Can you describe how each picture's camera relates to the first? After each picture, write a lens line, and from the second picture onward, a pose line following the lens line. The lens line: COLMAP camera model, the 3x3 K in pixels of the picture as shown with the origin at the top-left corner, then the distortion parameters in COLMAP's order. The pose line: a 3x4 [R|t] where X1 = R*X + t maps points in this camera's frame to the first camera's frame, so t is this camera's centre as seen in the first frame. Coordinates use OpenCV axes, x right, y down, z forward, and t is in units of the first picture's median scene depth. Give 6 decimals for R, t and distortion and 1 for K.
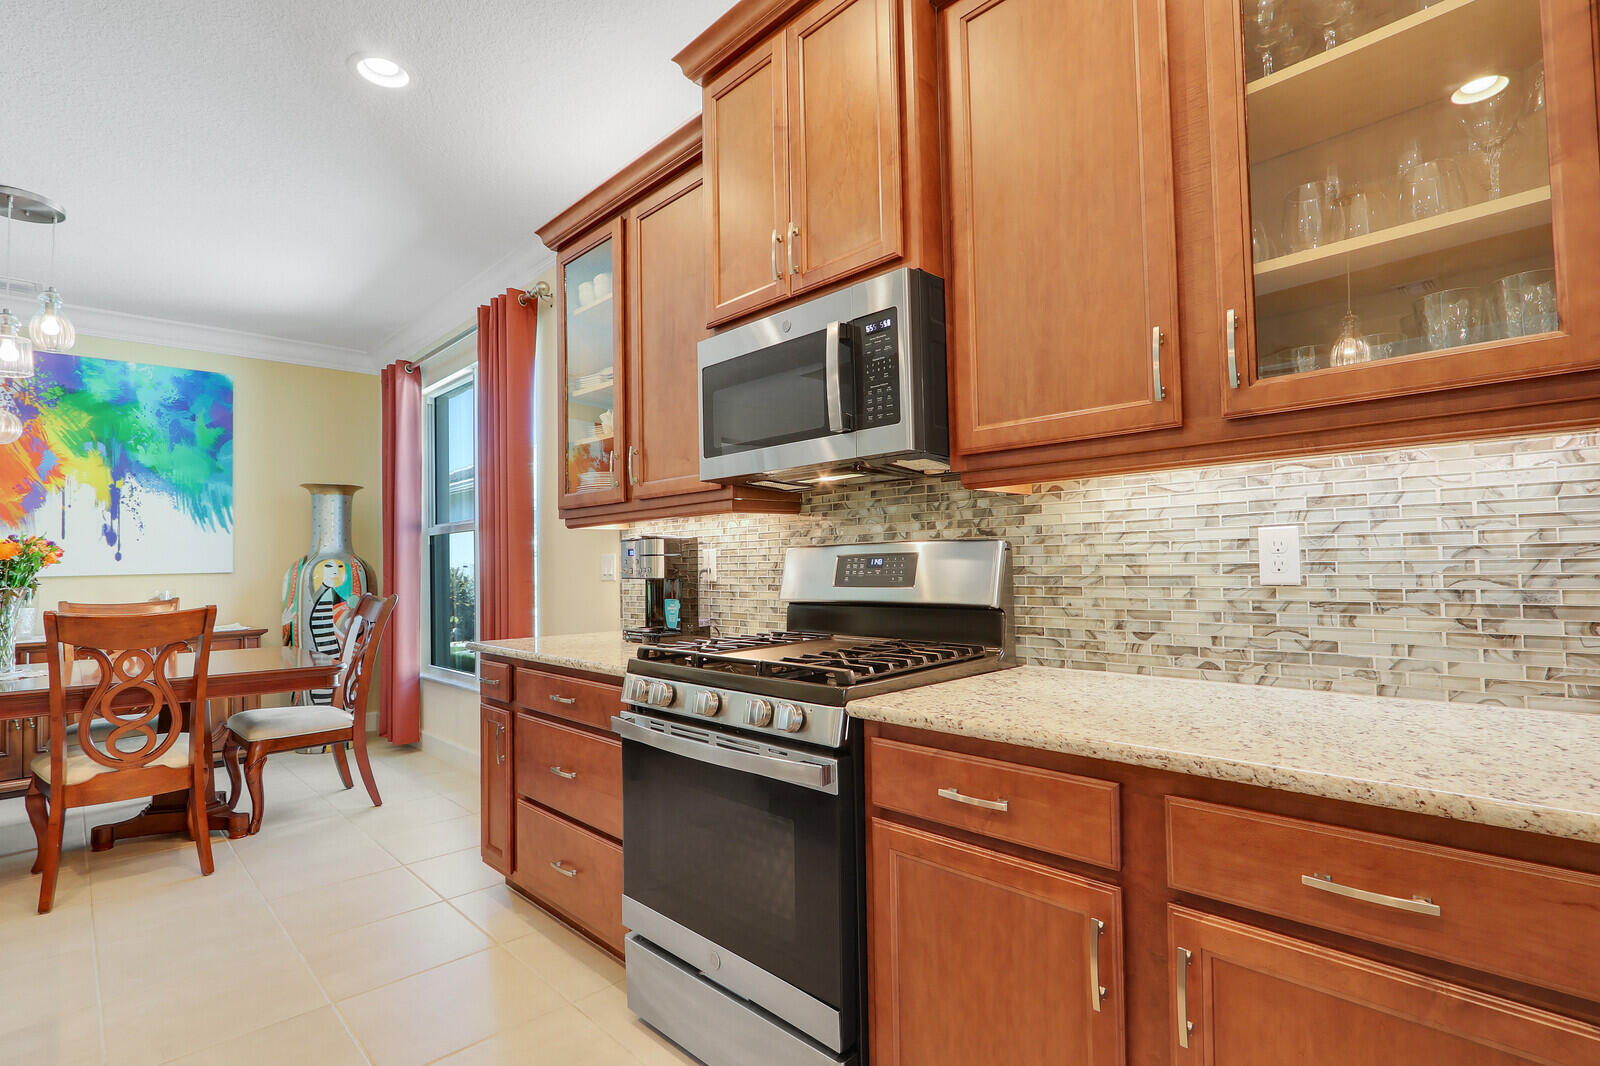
lens RADIAL K [[781.7, 0, 745.5], [0, 781.7, 537.2], [0, 0, 1]] dist [-0.000468, 0.000523]
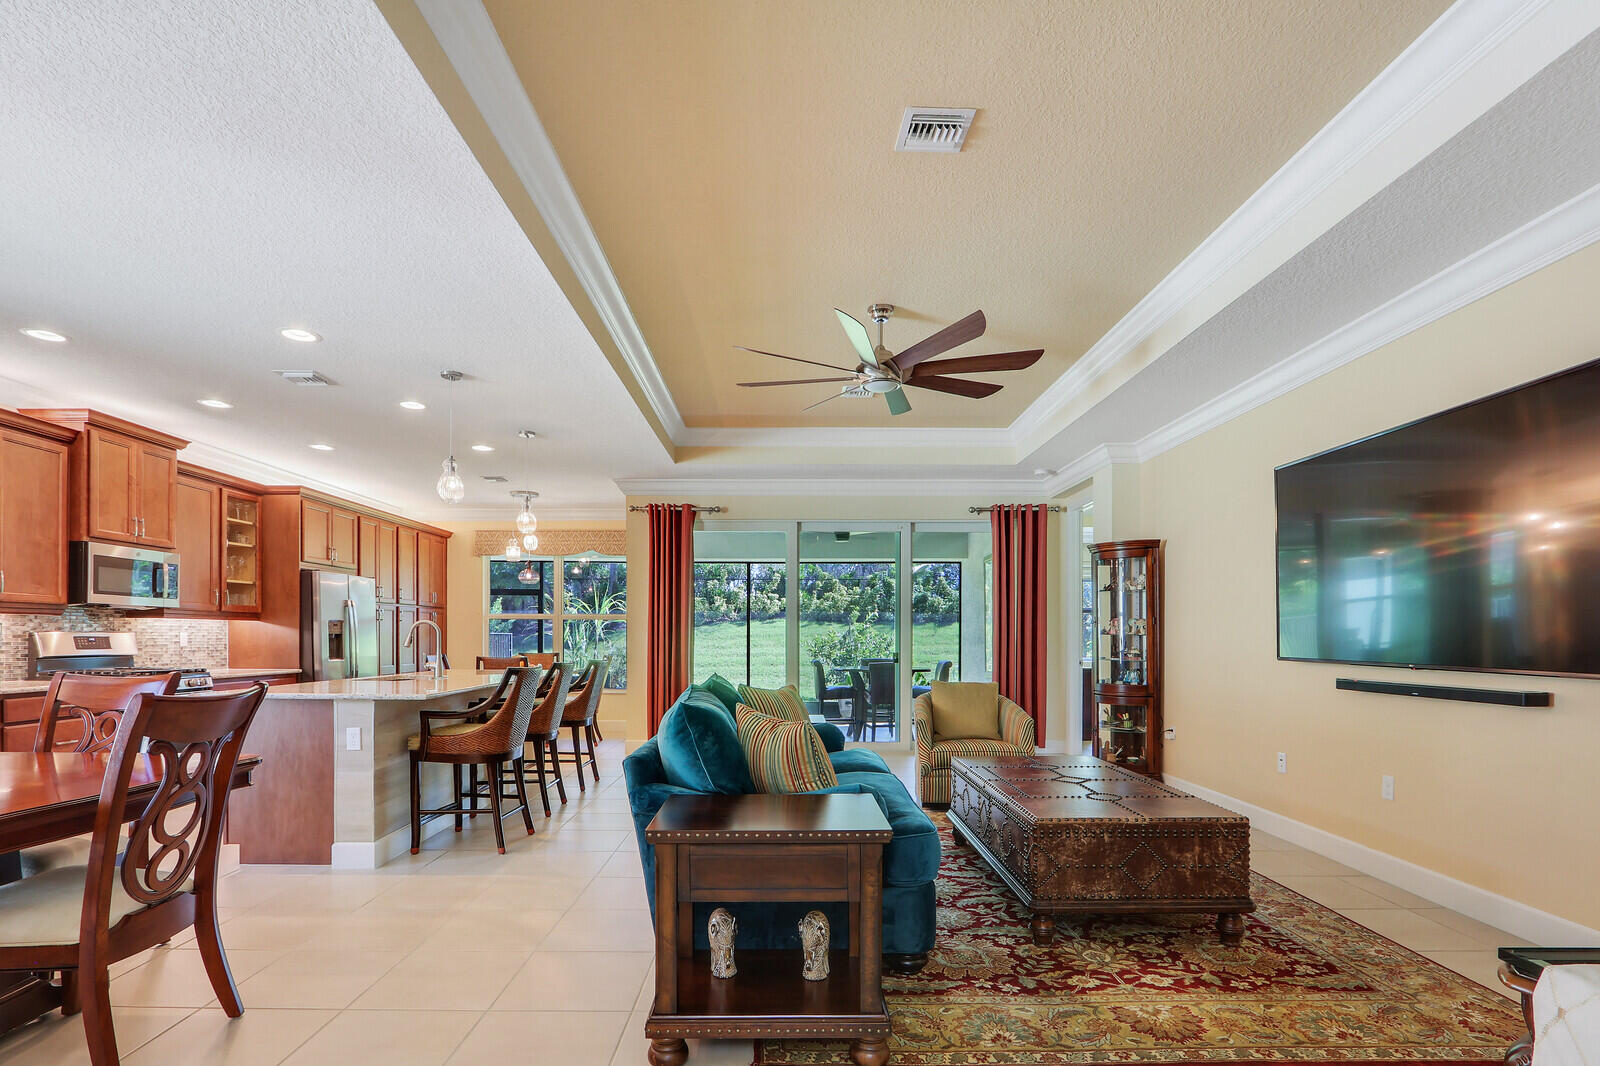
lens RADIAL K [[777.2, 0, 797.3], [0, 777.2, 641.0], [0, 0, 1]] dist [-0.015302, -0.000647]
pose [[-0.744493, 0.012324, 0.667516, -3.185251], [-0.015597, 0.999236, -0.035844, 0.089910], [-0.667448, -0.037097, -0.743732, 1.324205]]
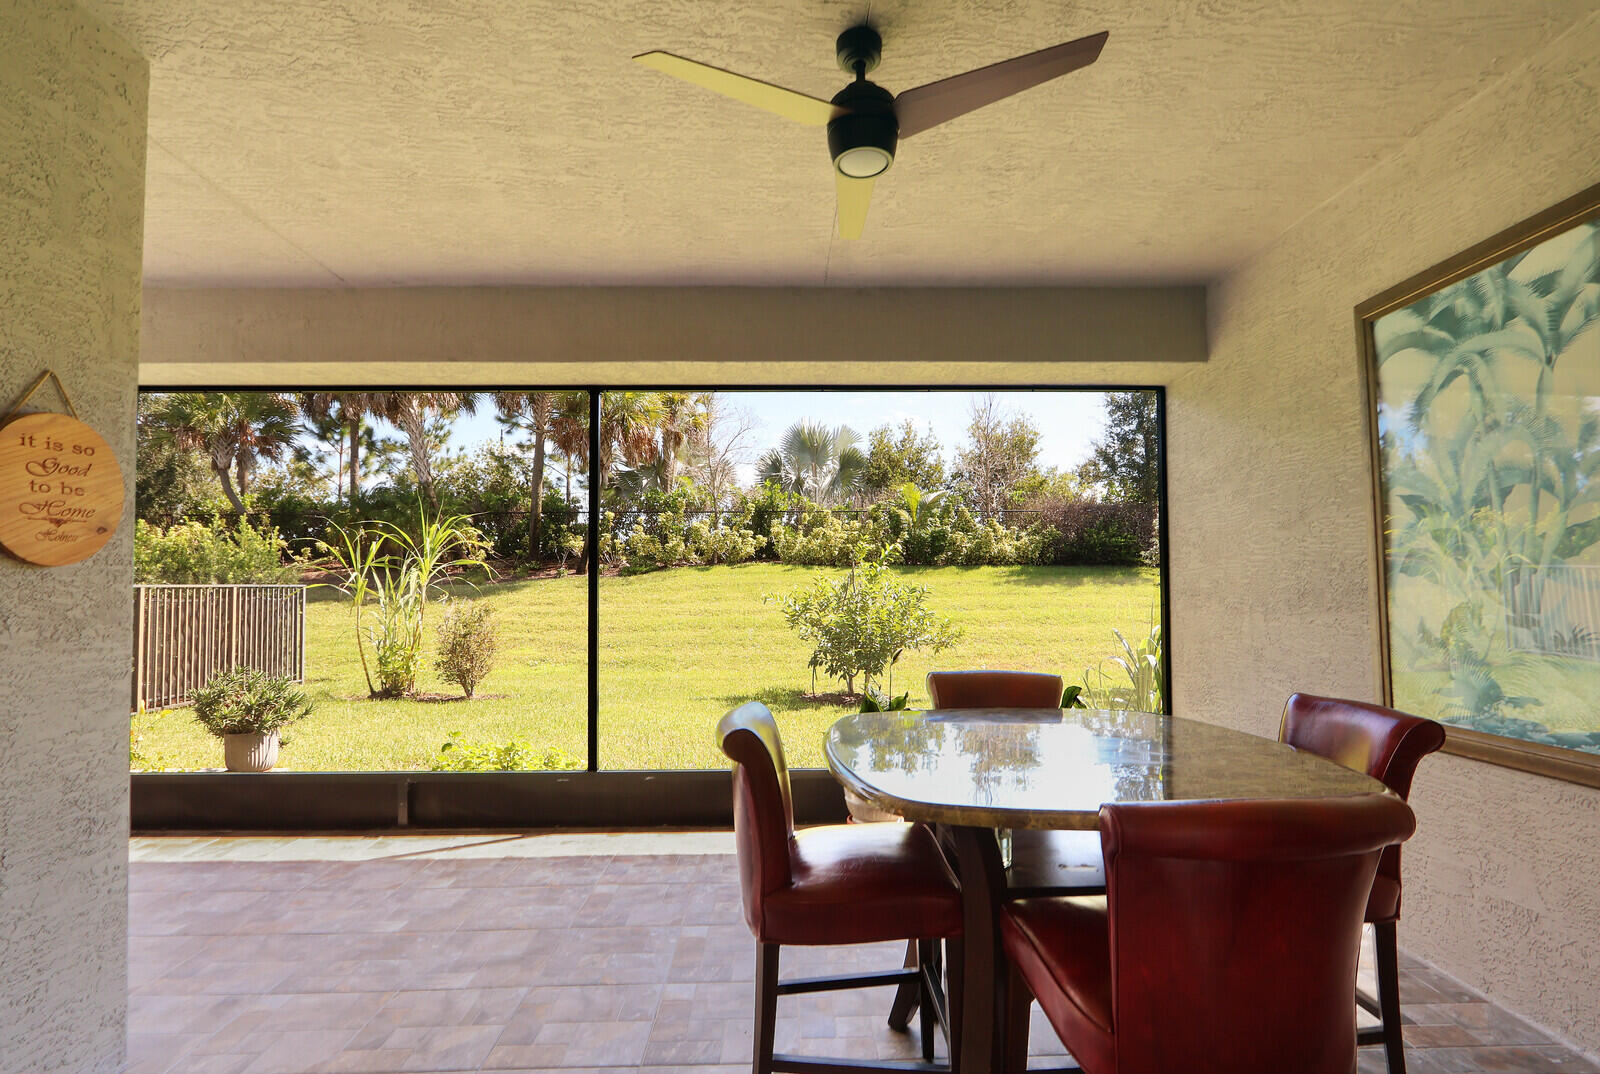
lens RADIAL K [[746.3, 0, 803.9], [0, 746.3, 563.4], [0, 0, 1]] dist [-0.020114, 0.000719]
pose [[-0.756616, 0.040673, 0.652593, -0.884884], [-0.006616, 0.997536, -0.069842, -0.076911], [-0.653826, -0.057162, -0.754483, -1.482878]]
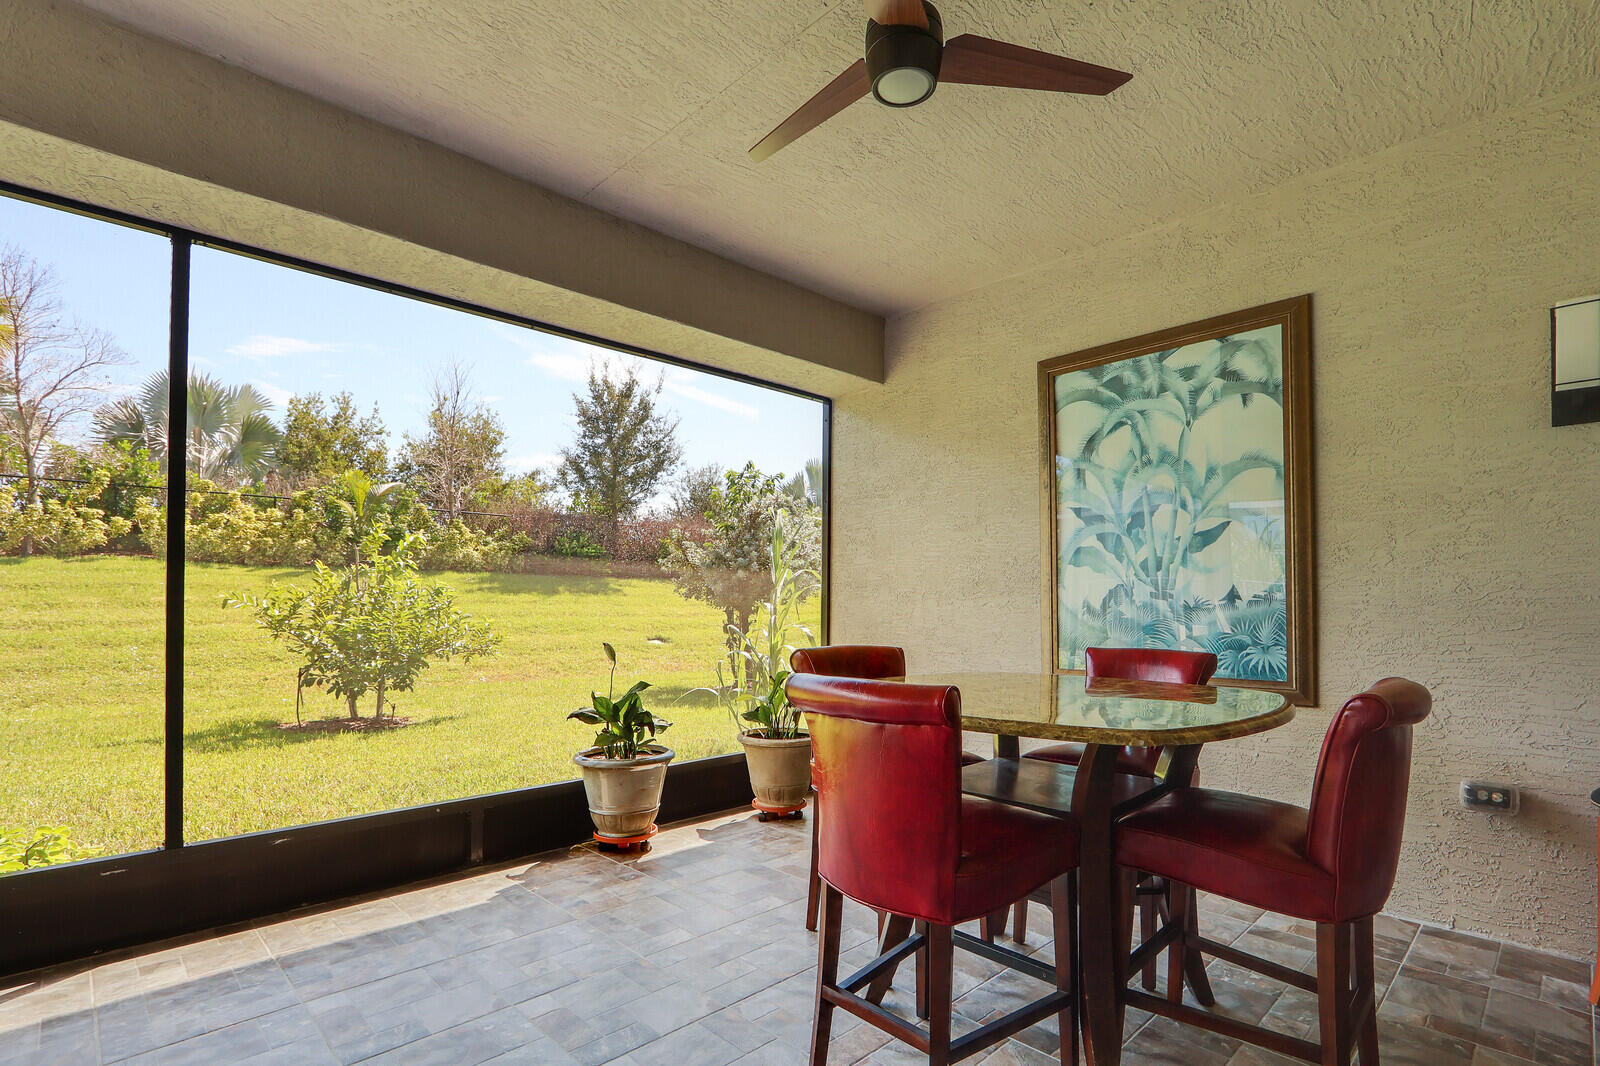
lens RADIAL K [[764.3, 0, 803.5], [0, 764.3, 600.9], [0, 0, 1]] dist [-0.017250, 0.000421]
pose [[-0.999465, 0.010274, -0.031056, -0.174979], [0.011448, 0.999218, -0.037843, -0.011765], [0.030643, -0.038178, -0.998801, -1.345828]]
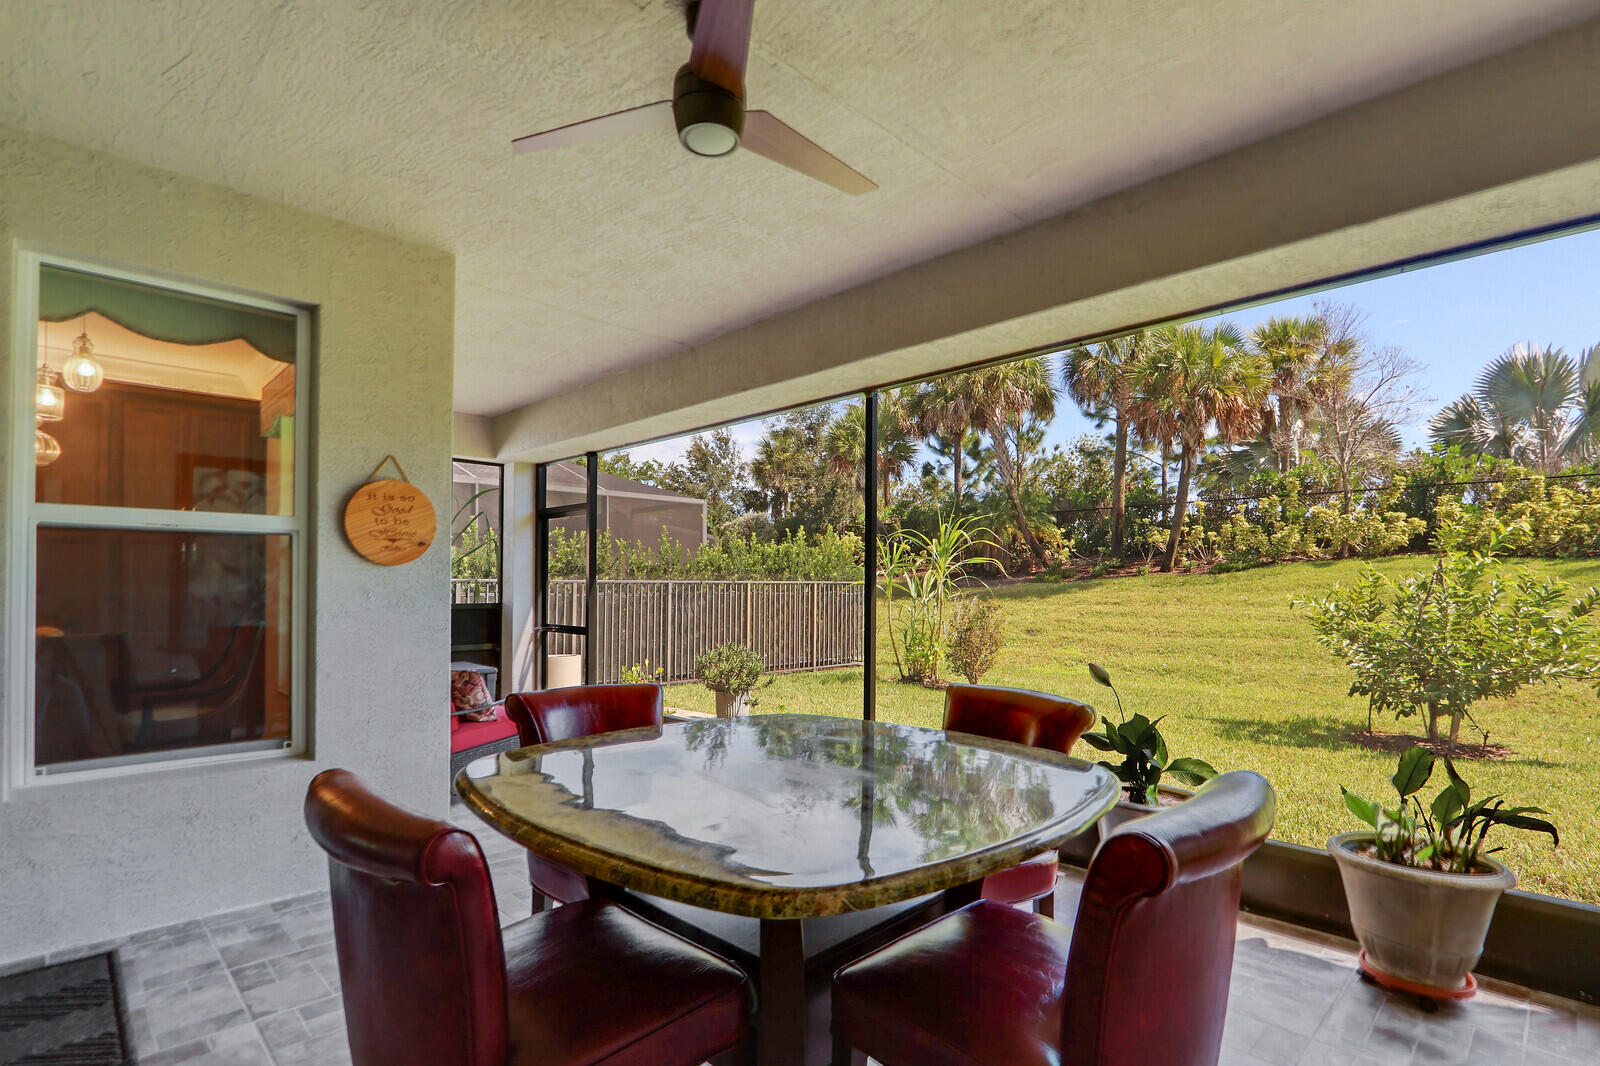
lens RADIAL K [[778.7, 0, 806.4], [0, 778.7, 570.7], [0, 0, 1]] dist [-0.018249, 0.000226]
pose [[-0.037546, 0.036565, 0.998626, -1.297395], [-0.040849, 0.998439, -0.038094, -0.089738], [-0.998460, -0.042223, -0.035993, -2.343384]]
